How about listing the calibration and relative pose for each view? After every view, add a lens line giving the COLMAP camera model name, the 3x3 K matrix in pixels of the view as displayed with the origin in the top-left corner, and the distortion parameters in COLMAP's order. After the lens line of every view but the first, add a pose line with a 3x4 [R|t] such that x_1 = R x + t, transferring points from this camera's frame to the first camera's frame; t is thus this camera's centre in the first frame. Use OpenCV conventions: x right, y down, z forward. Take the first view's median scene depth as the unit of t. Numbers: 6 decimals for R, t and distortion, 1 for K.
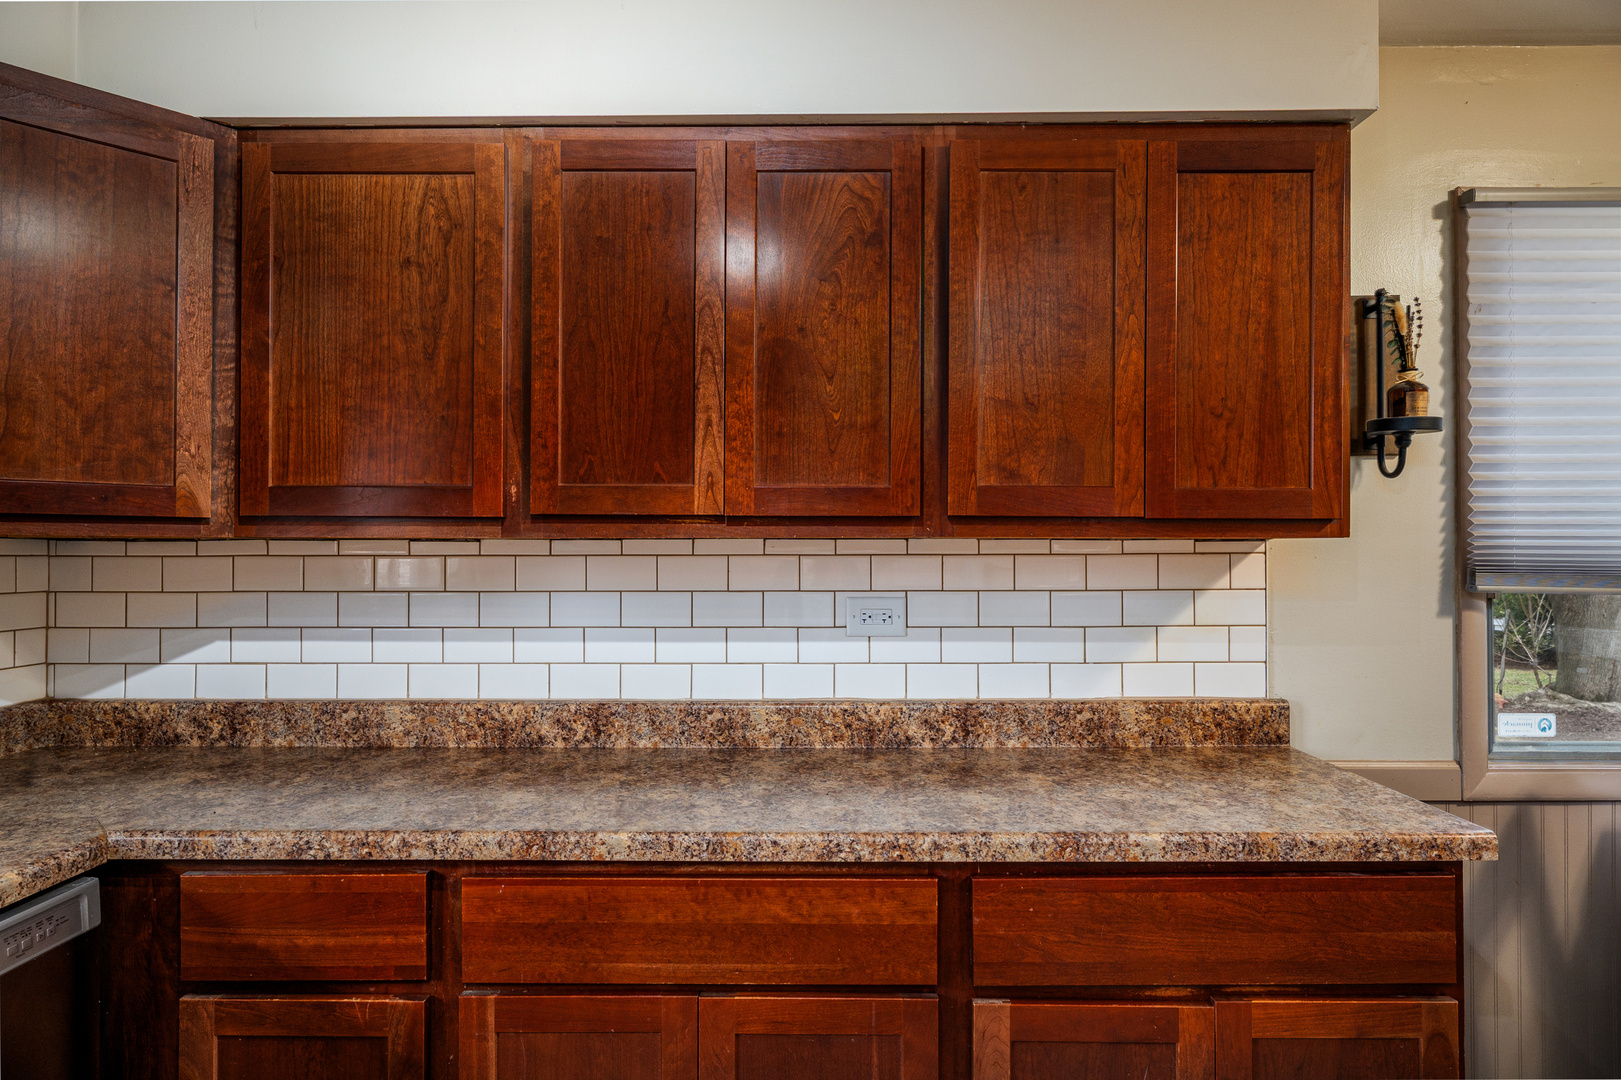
lens RADIAL K [[923.7, 0, 810.5], [0, 923.7, 540.0], [0, 0, 1]] dist [-0.002587, -0.000528]
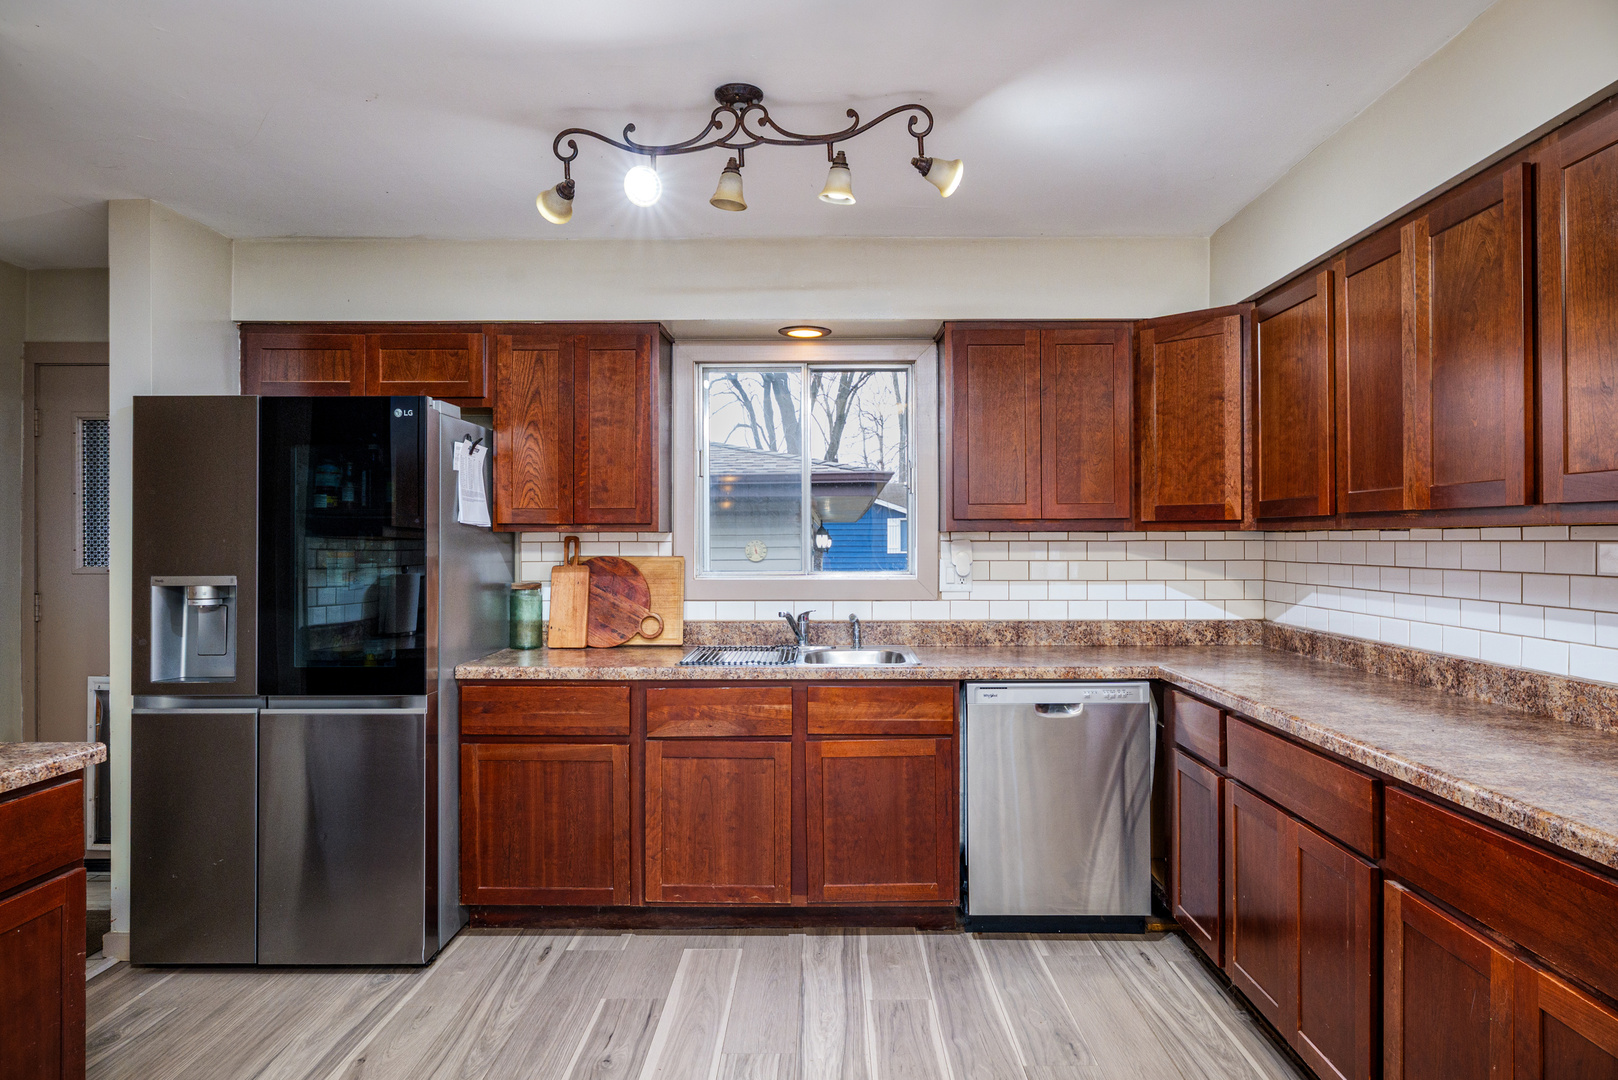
lens RADIAL K [[922.0, 0, 809.0], [0, 922.0, 540.0], [0, 0, 1]] dist [-0.002587, -0.000528]
pose [[-0.010385, 0.000777, -0.999946, 1.227469], [0.012855, 0.999917, 0.000643, 0.003784], [0.999863, -0.012848, -0.010394, 0.160123]]
